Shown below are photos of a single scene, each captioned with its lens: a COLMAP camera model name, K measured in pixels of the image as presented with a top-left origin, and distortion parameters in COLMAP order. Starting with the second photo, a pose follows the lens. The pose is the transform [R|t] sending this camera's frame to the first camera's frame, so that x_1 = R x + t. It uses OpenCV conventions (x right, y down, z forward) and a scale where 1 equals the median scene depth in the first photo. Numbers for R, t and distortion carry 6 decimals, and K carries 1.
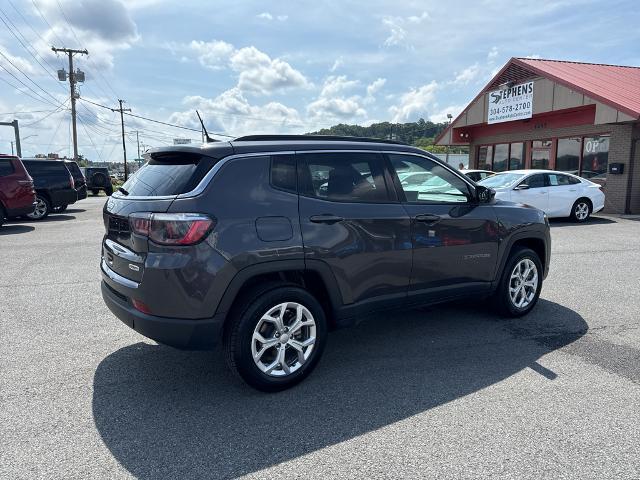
lens RADIAL K [[491.9, 0, 321.4], [0, 491.9, 233.7], [0, 0, 1]] dist [0.058232, -0.004199]
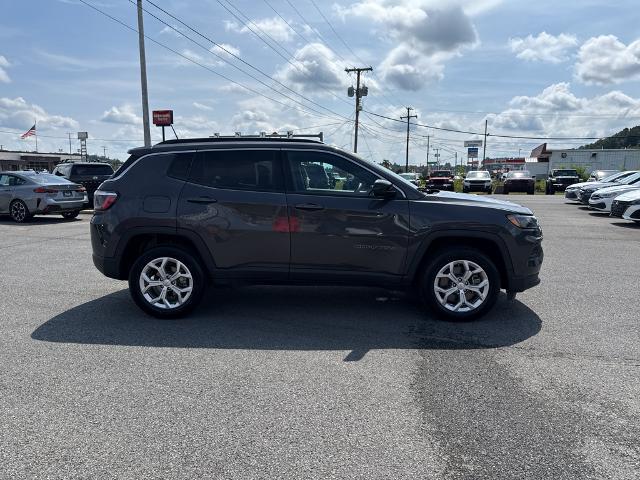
lens RADIAL K [[491.9, 0, 315.4], [0, 491.9, 241.1], [0, 0, 1]] dist [0.058232, -0.004199]
pose [[0.796432, 0.088845, -0.598167, 1.109899], [-0.083275, 0.995838, 0.037034, 0.006078], [0.598968, 0.020317, 0.800516, 0.122589]]
